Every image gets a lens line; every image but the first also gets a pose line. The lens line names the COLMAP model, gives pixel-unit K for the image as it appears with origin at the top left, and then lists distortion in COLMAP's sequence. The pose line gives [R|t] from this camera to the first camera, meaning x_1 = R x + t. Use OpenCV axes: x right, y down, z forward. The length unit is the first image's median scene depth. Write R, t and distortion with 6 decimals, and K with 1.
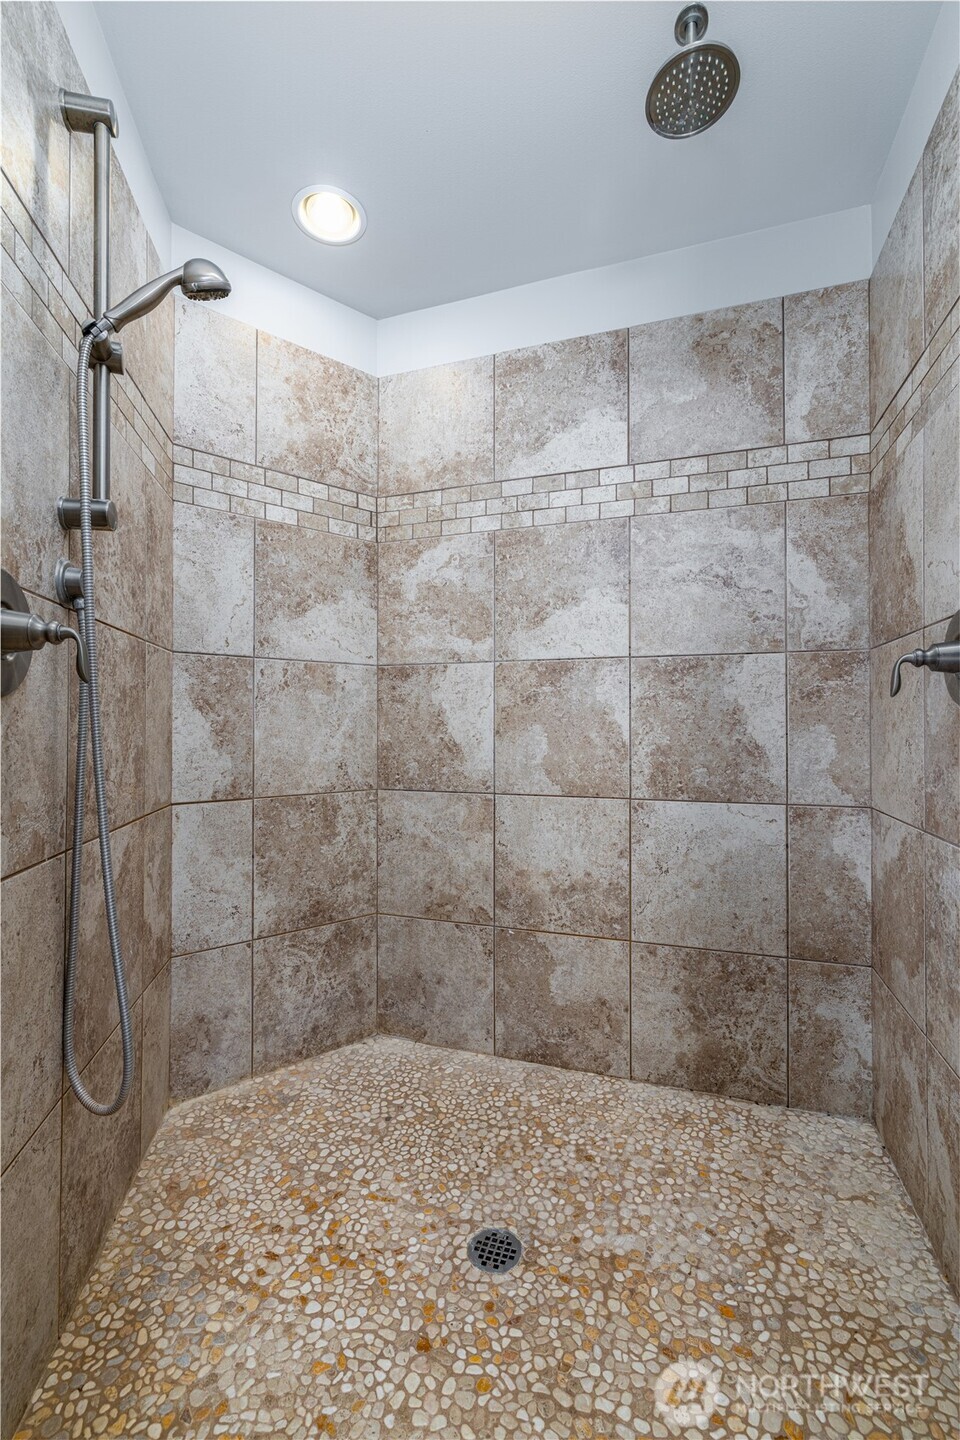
lens RADIAL K [[613.8, 0, 480.5], [0, 613.8, 720.7], [0, 0, 1]] dist [-0.001853, 0.000371]
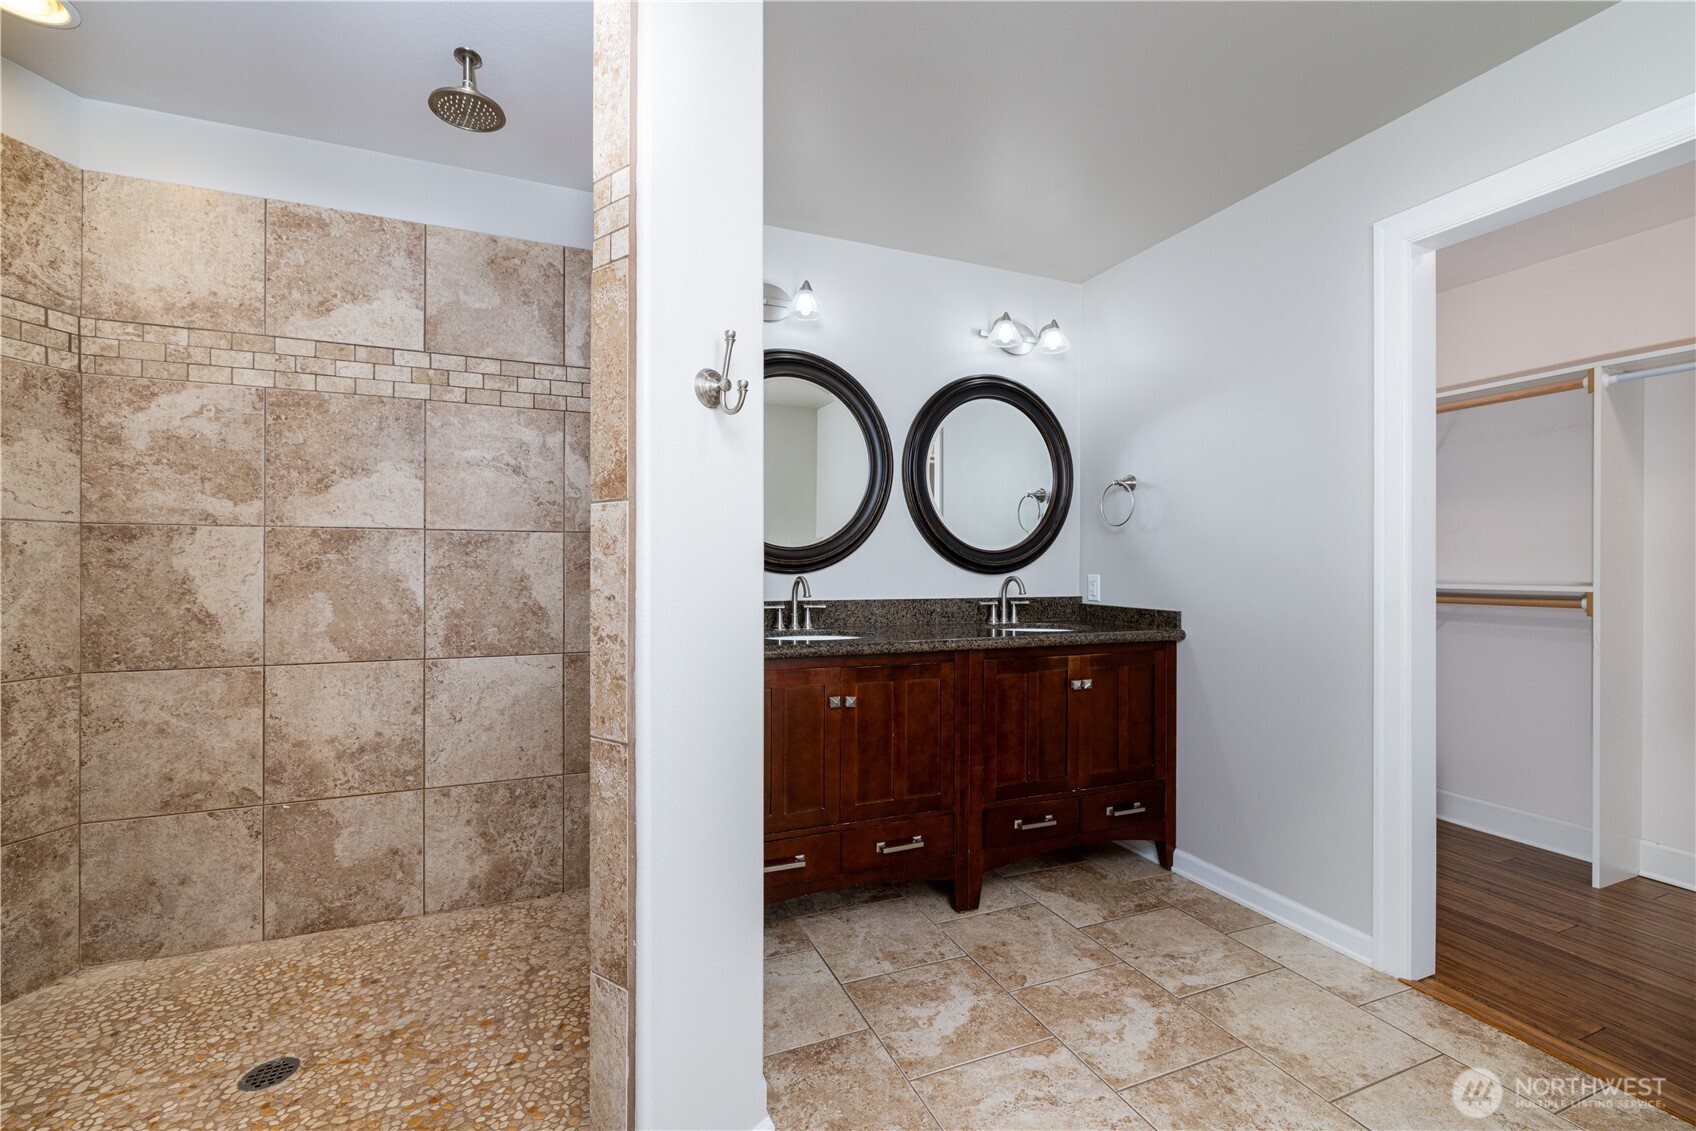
lens RADIAL K [[723.0, 0, 849.8], [0, 723.0, 564.2], [0, 0, 1]] dist [-0.001853, 0.000371]
pose [[0.751328, 0.002620, 0.659923, -0.036328], [-0.006914, 0.999968, 0.003901, -0.051466], [-0.659892, -0.007494, 0.751323, -0.462874]]
